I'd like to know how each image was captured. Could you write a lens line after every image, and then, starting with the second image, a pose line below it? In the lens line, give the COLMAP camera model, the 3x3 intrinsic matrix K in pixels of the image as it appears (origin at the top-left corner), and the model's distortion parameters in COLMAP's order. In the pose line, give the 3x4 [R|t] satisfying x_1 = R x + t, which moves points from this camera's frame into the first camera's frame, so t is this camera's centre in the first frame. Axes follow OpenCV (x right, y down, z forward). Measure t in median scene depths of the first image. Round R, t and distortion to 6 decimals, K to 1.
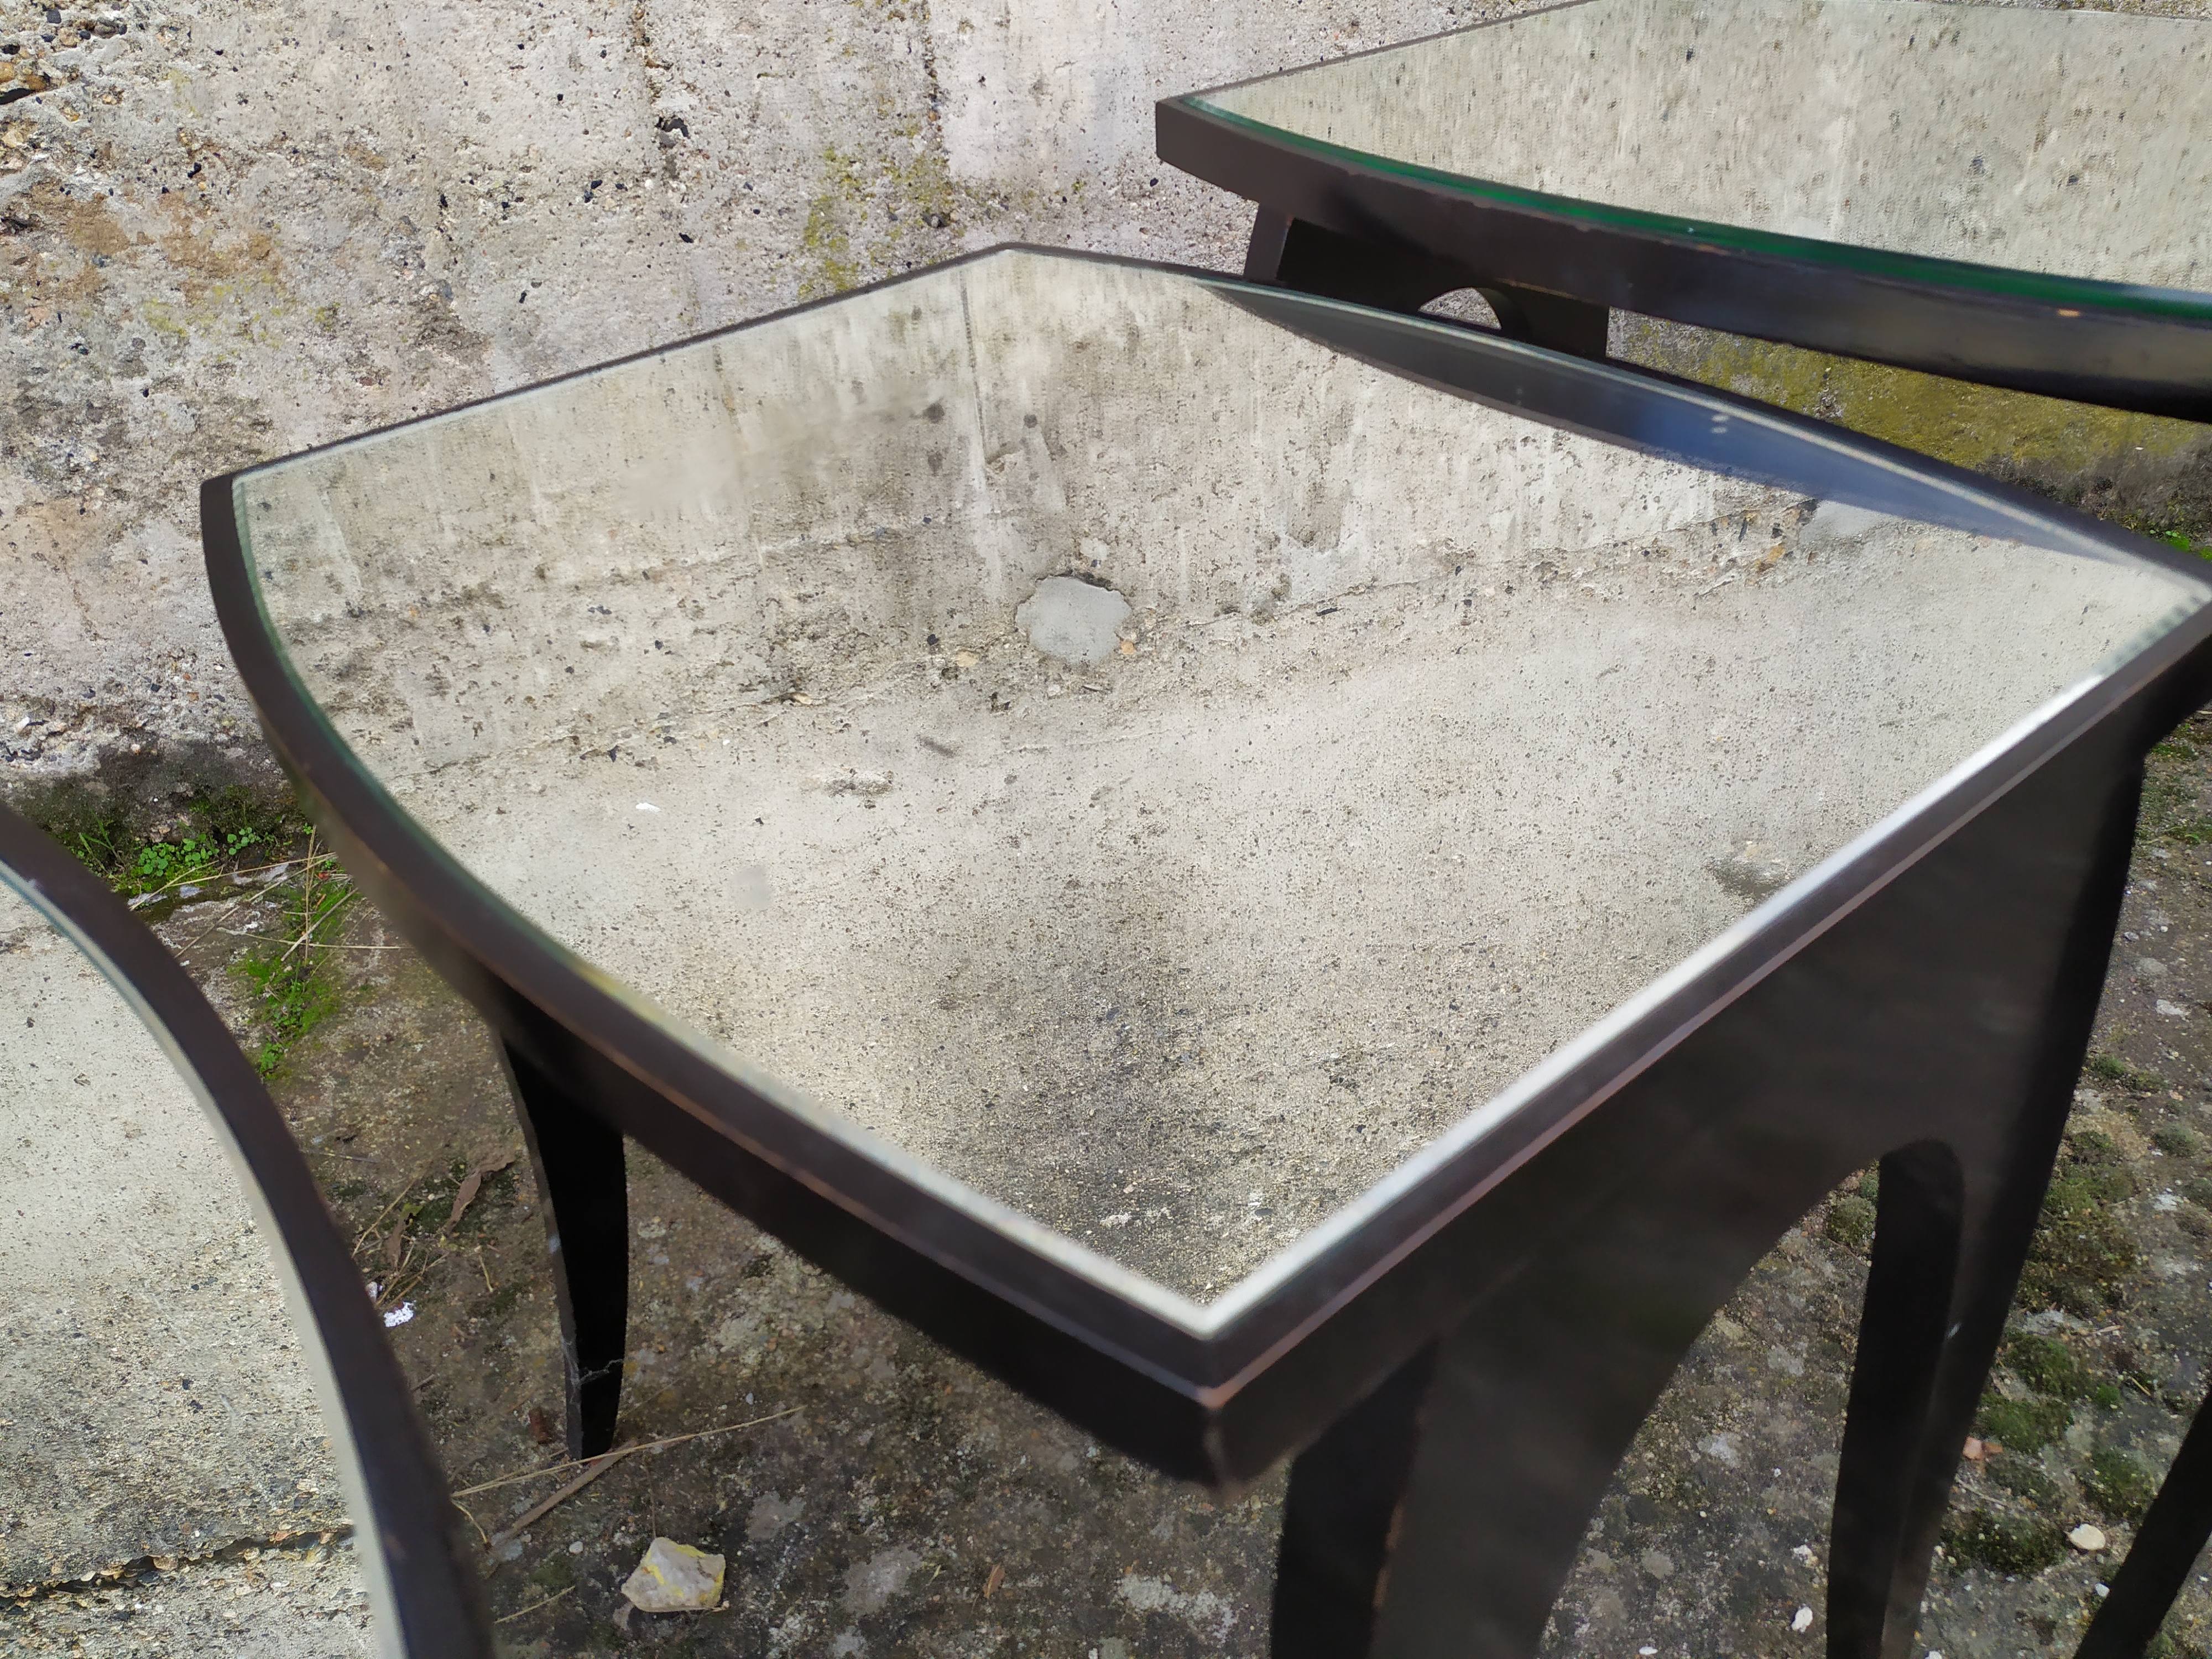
lens RADIAL K [[1713.7, 0, 1121.2], [0, 1713.7, 803.6], [0, 0, 1]] dist [0.067397, -0.082034]
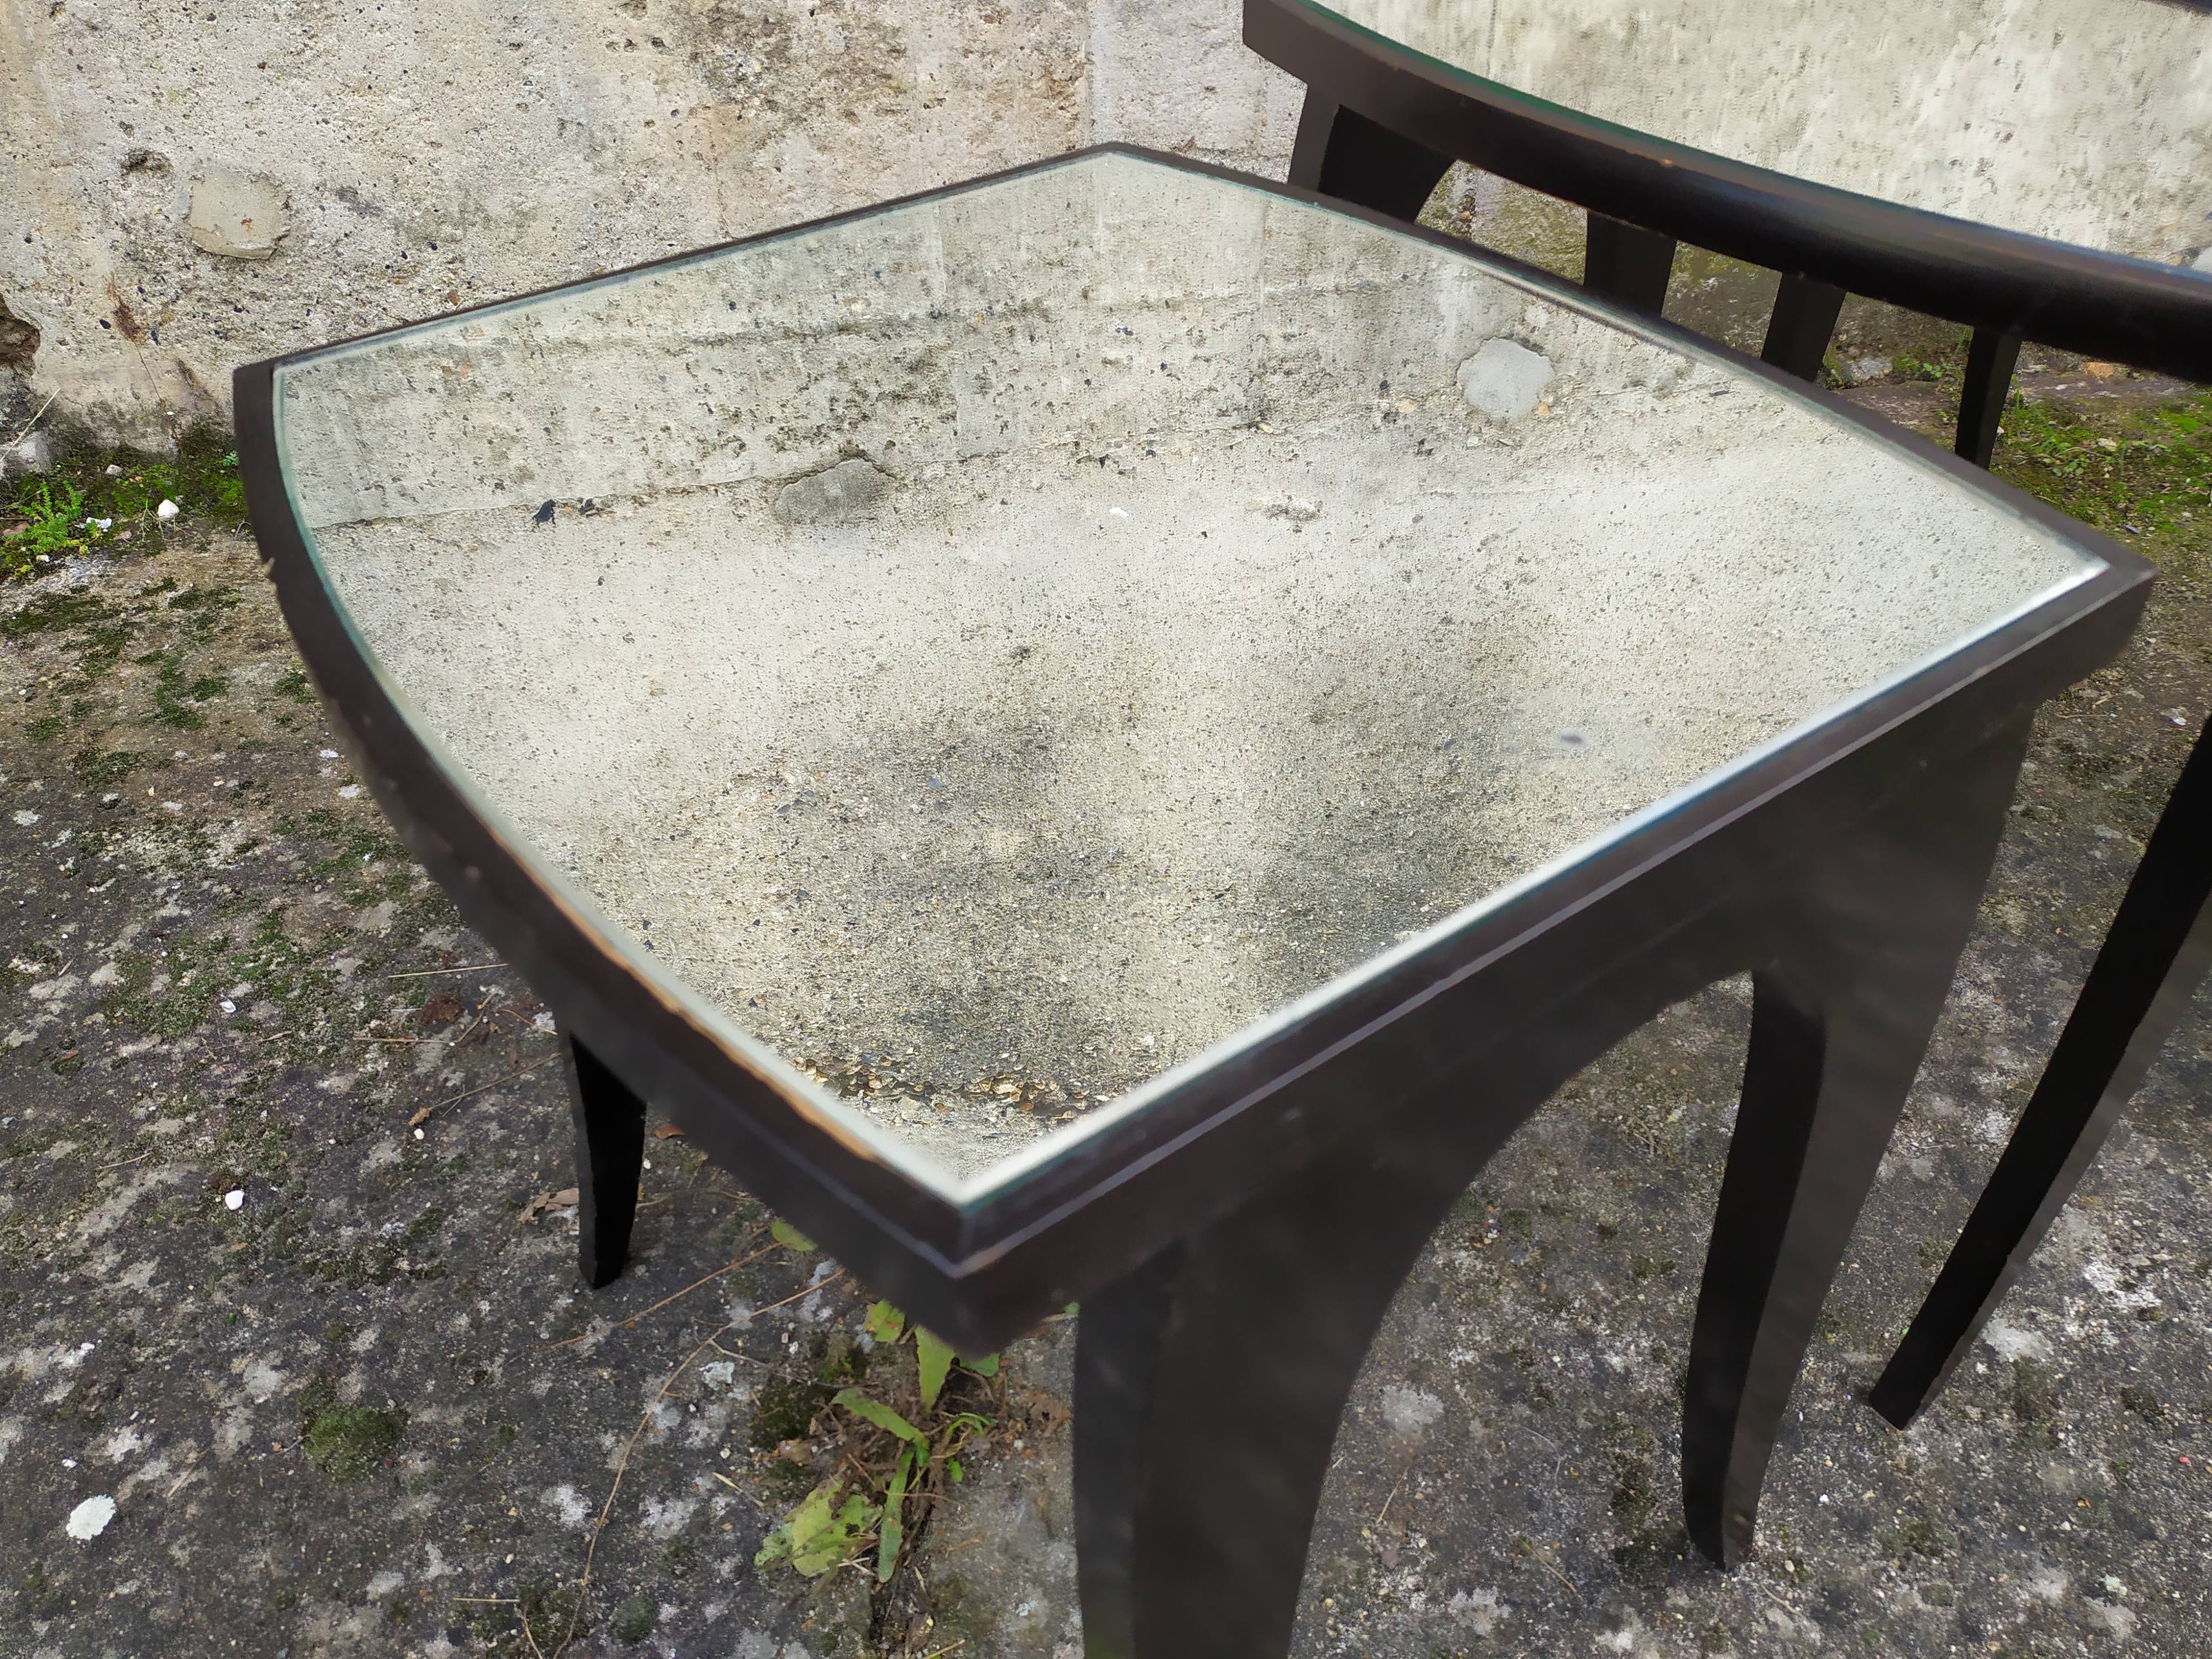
lens RADIAL K [[1704.5, 0, 1100.5], [0, 1704.5, 826.3], [0, 0, 1]] dist [0.065305, -0.071965]
pose [[0.994851, 0.091589, -0.043393, -0.268754], [-0.086523, 0.990493, 0.106950, 0.168191], [0.052776, -0.102645, 0.993317, -0.206693]]
